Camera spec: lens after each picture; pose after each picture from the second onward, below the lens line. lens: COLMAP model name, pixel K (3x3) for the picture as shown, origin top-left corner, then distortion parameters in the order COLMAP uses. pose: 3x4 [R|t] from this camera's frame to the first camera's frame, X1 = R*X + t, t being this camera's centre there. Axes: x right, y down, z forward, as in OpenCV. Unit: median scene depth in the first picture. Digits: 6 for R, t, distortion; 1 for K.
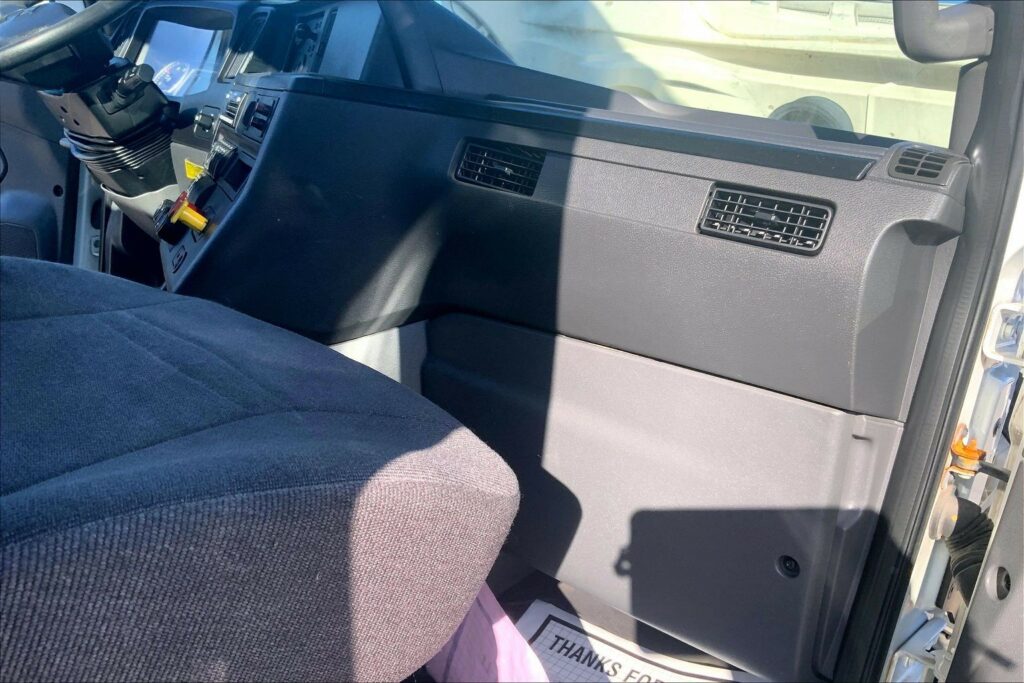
lens RADIAL K [[855.8, 0, 512.0], [0, 855.8, 341.5], [0, 0, 1]] dist [0.092098, -0.151309]
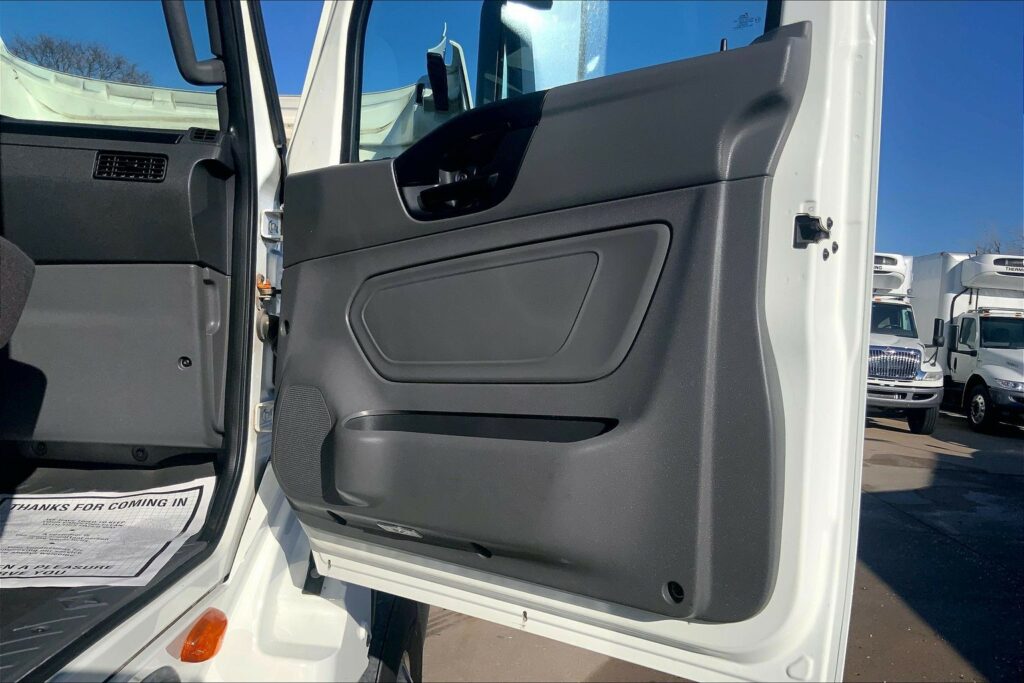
lens RADIAL K [[855.8, 0, 512.0], [0, 855.8, 341.5], [0, 0, 1]] dist [0.092098, -0.151309]
pose [[0.759616, -0.147094, 0.633519, -0.314344], [0.218507, 0.975187, -0.035574, 0.459921], [-0.612567, 0.165451, 0.772909, -0.857418]]
